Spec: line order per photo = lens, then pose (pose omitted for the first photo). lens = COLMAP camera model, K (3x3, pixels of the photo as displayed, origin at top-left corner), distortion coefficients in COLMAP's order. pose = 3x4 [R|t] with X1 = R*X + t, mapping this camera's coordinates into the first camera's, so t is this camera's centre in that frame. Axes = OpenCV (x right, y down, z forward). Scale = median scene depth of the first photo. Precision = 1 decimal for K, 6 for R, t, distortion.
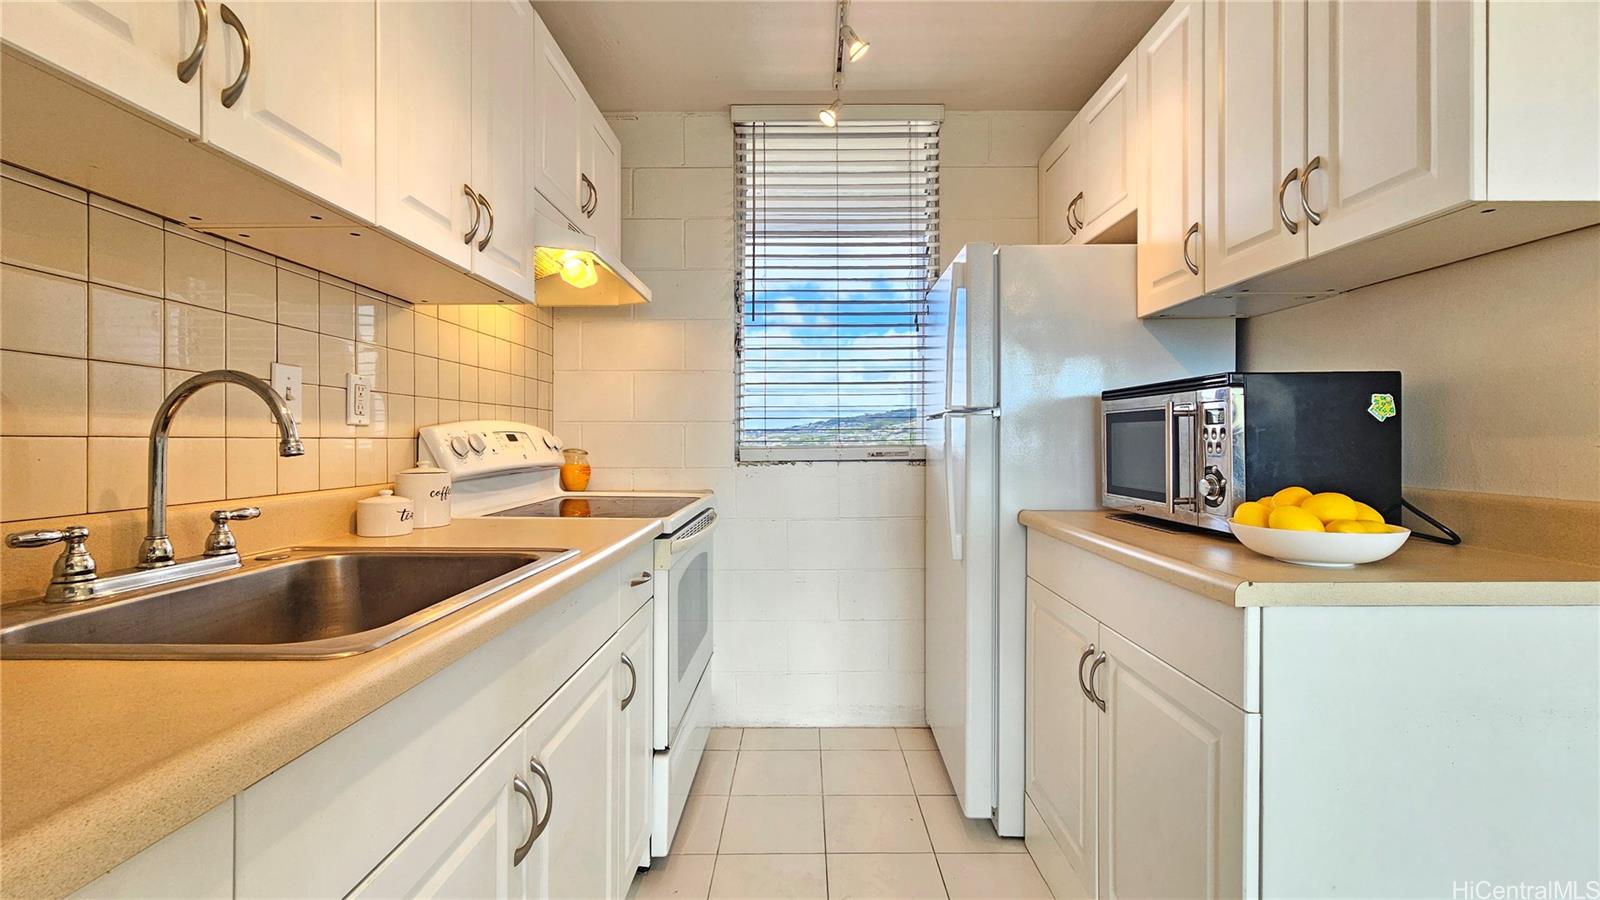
lens RADIAL K [[635.8, 0, 800.0], [0, 635.8, 450.0], [0, 0, 1]] dist [0.012718, 0.000068]
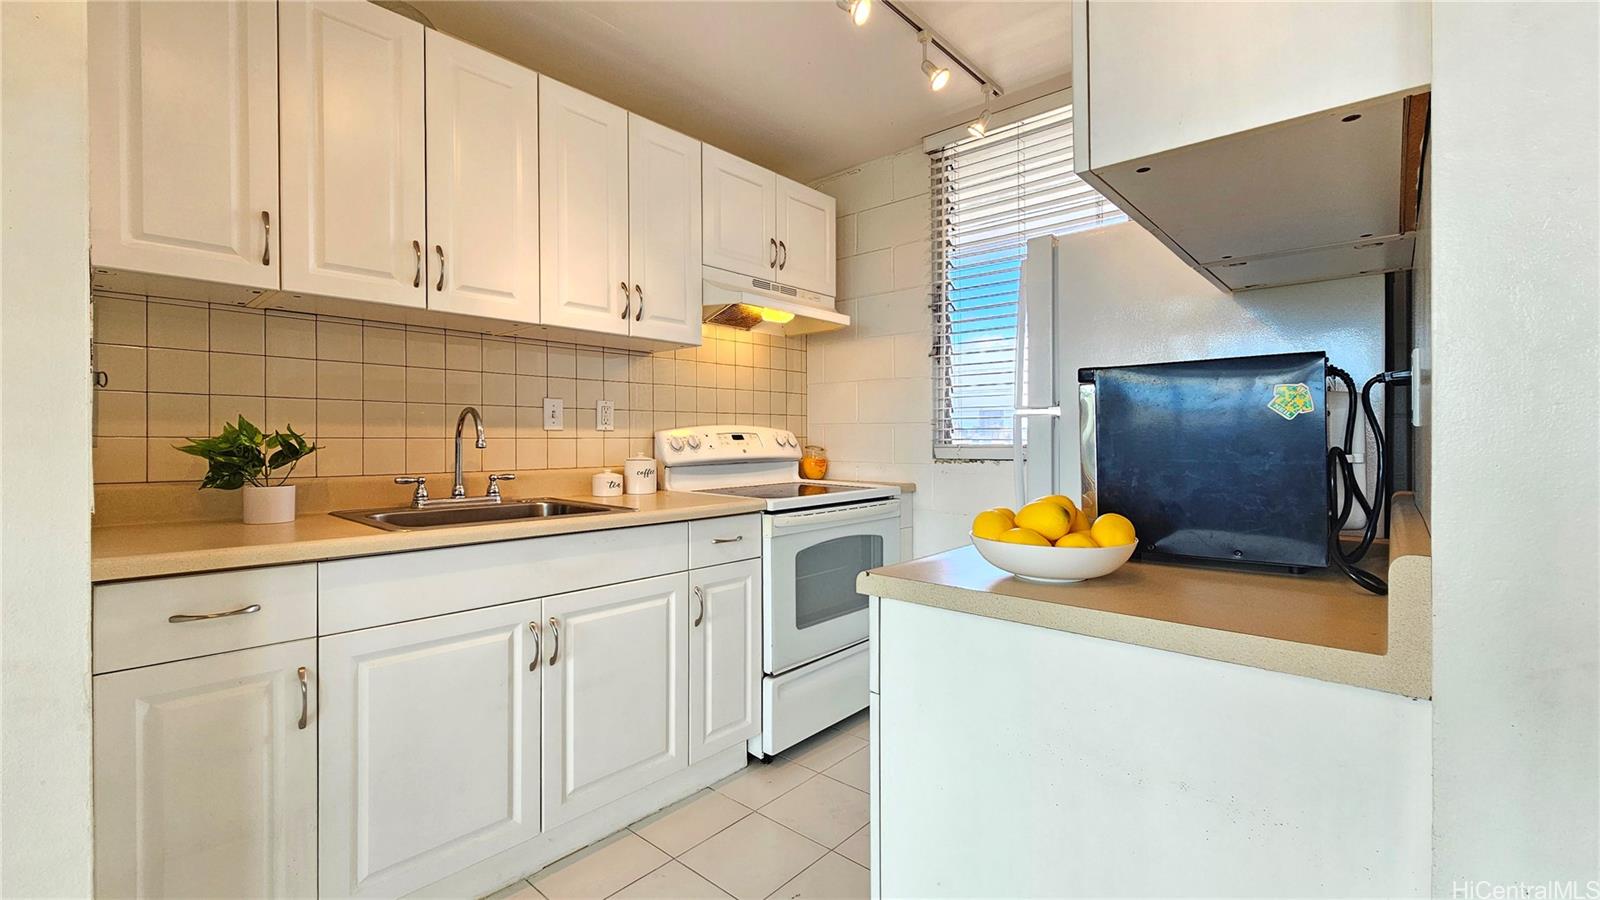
lens RADIAL K [[659.6, 0, 873.6], [0, 659.6, 452.0], [0, 0, 1]] dist [-0.000446, -0.000005]
pose [[0.784549, 0.015088, -0.619884, 0.779667], [-0.010101, 0.999882, 0.011554, -0.008132], [0.619985, -0.002803, 0.784609, 0.063595]]
